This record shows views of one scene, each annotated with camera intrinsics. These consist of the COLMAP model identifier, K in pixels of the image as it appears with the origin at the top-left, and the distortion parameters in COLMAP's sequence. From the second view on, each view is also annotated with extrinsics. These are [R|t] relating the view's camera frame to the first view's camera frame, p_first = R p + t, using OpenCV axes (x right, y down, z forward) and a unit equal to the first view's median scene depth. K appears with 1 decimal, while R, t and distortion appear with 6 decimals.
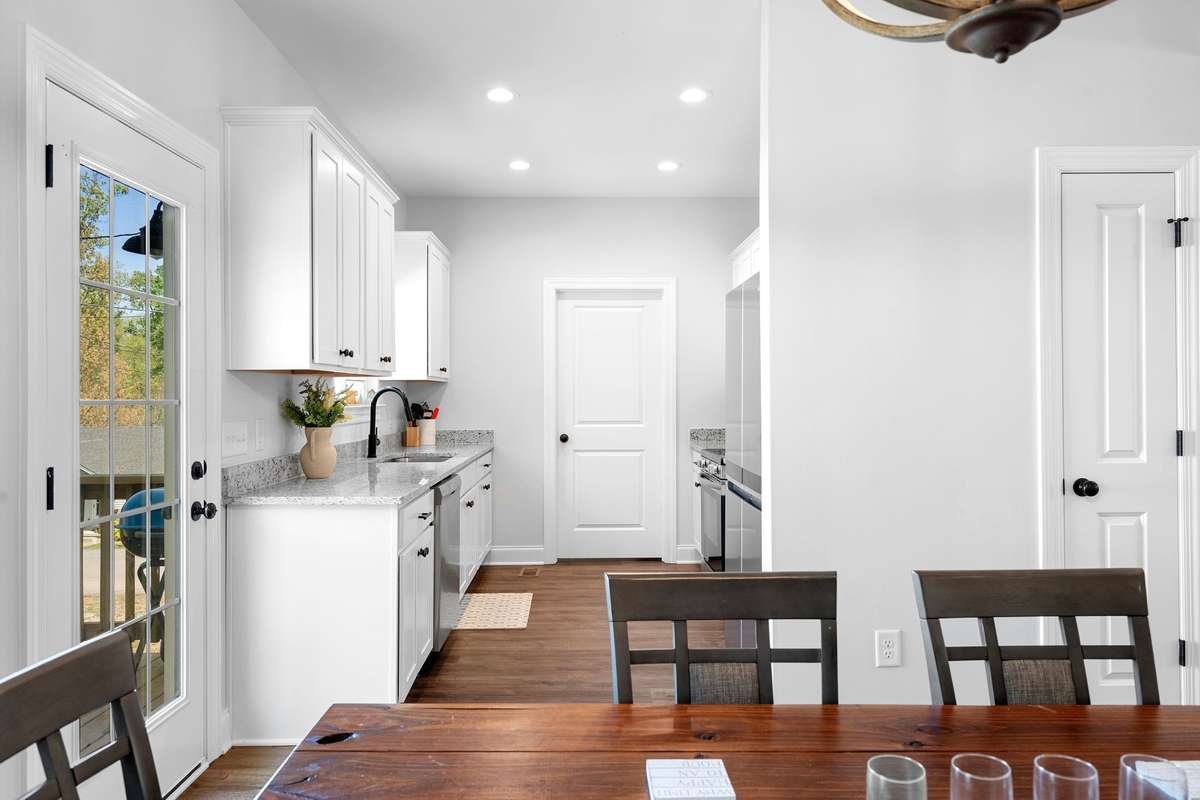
lens RADIAL K [[808.3, 0, 584.9], [0, 808.3, 378.2], [0, 0, 1]] dist [-0.001645, -0.000872]
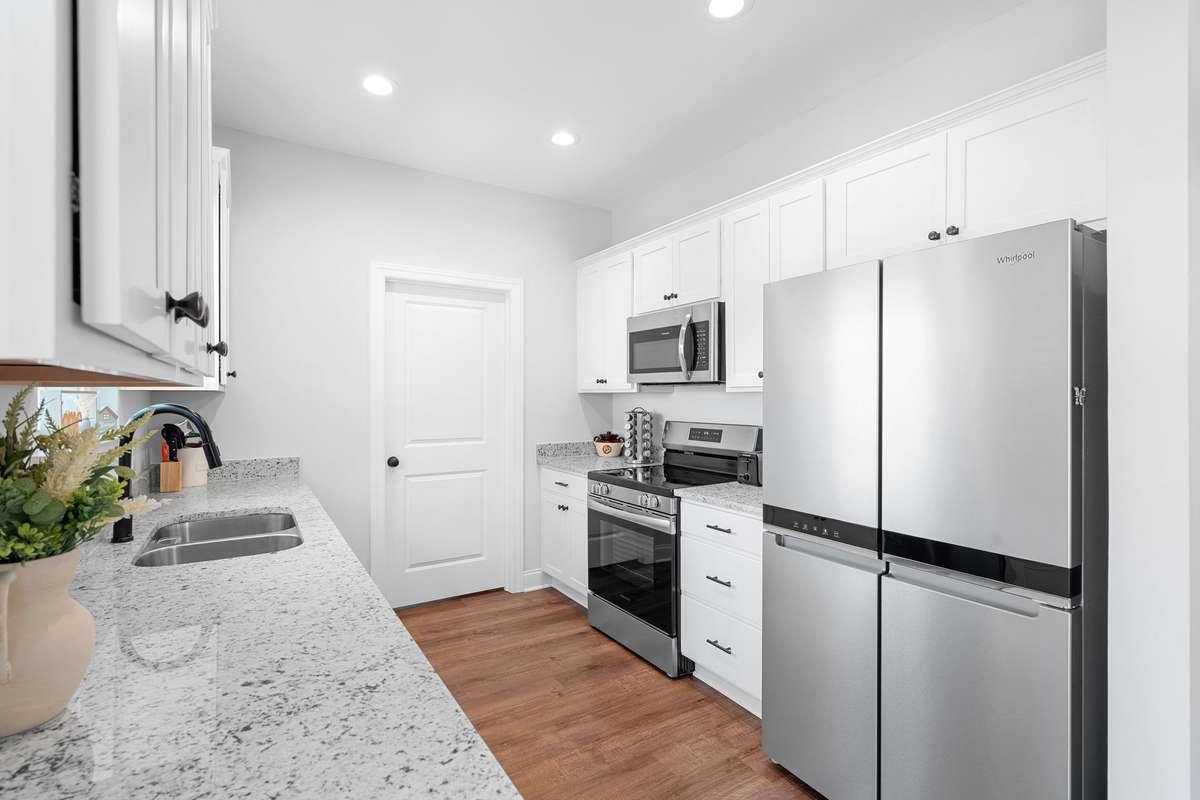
lens RADIAL K [[556.3, 0, 583.3], [0, 556.3, 395.1], [0, 0, 1]] dist [-0.000606, 0.000374]
pose [[0.855578, 0.003033, 0.517665, -0.184960], [-0.012142, 0.999825, 0.014210, -0.003959], [-0.517531, -0.018443, 0.855465, 0.512350]]
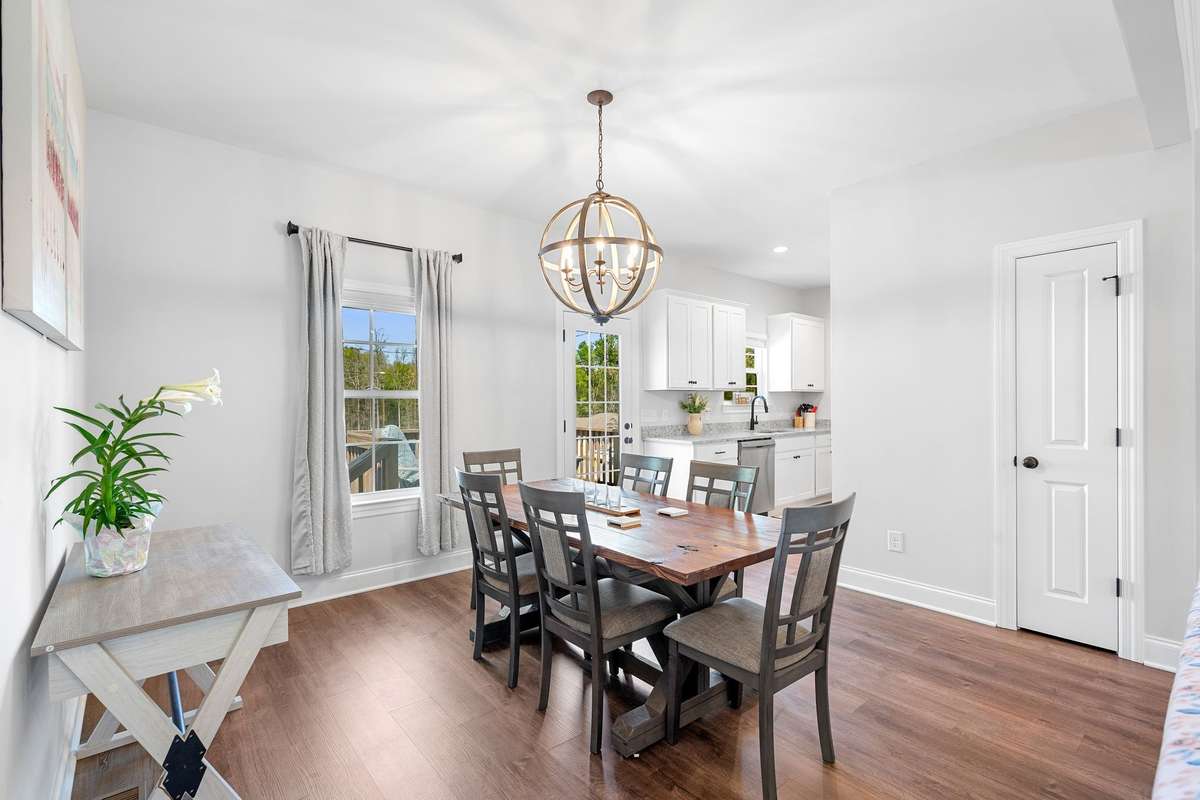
lens RADIAL K [[541.1, 0, 600.0], [0, 541.1, 400.0], [0, 0, 1]] dist [-0.001614, -0.000649]
pose [[0.644168, 0.004554, -0.764870, 0.504801], [0.015606, 0.999696, 0.019095, -0.009271], [0.764725, -0.024237, 0.643901, -0.164579]]
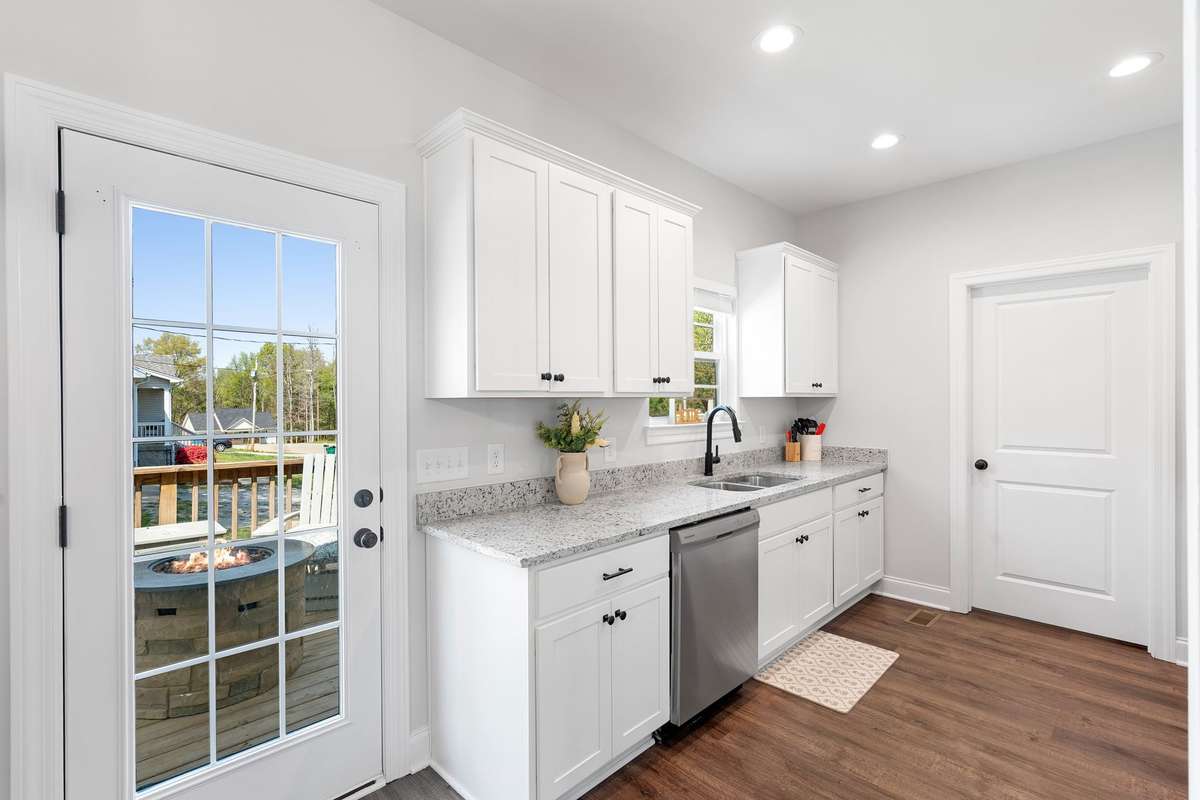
lens RADIAL K [[541.1, 0, 600.0], [0, 541.1, 400.0], [0, 0, 1]] dist [-0.001614, -0.000649]
pose [[0.695187, 0.001505, -0.718828, 0.122481], [0.016401, 0.999704, 0.017955, -0.010181], [0.718642, -0.024272, 0.694956, 0.407510]]
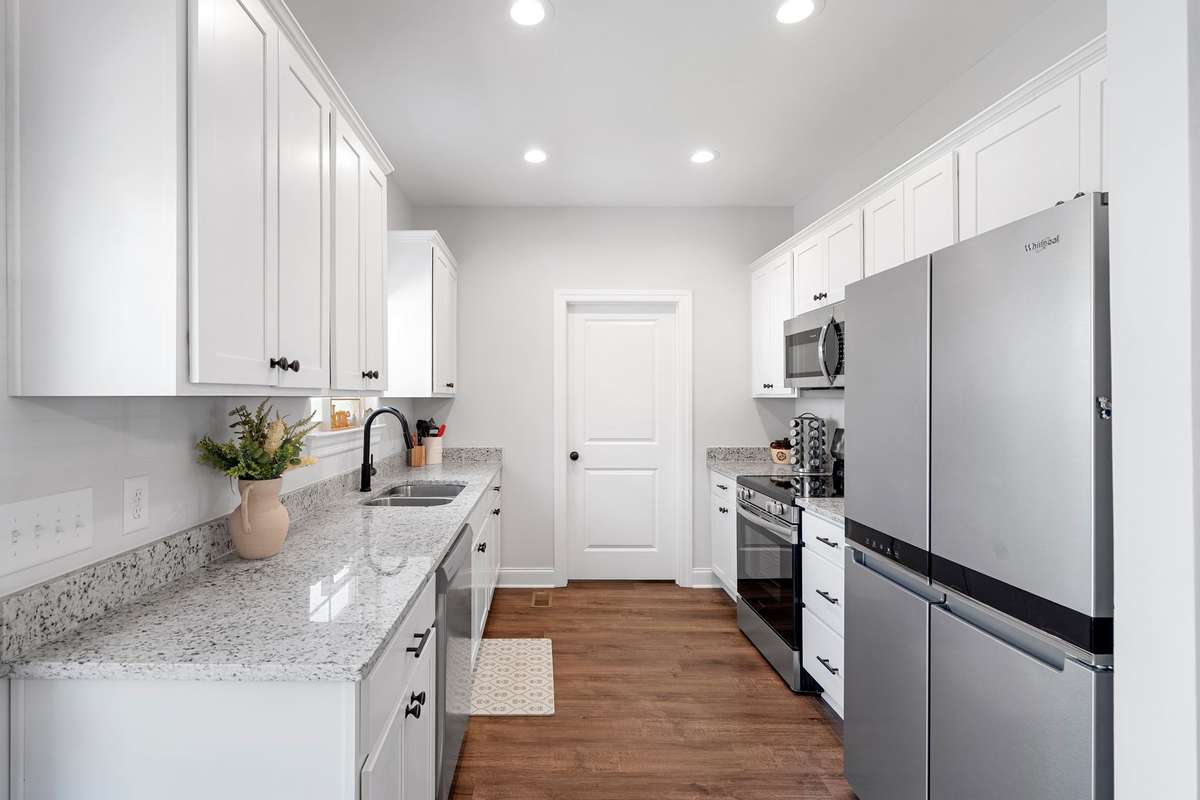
lens RADIAL K [[559.8, 0, 534.0], [0, 559.8, 394.9], [0, 0, 1]] dist [0.000092, 0.000537]
pose [[0.999673, 0.002579, -0.025428, -0.069286], [-0.002216, 0.999896, 0.014283, -0.010088], [0.025462, -0.014222, 0.999575, 0.398511]]
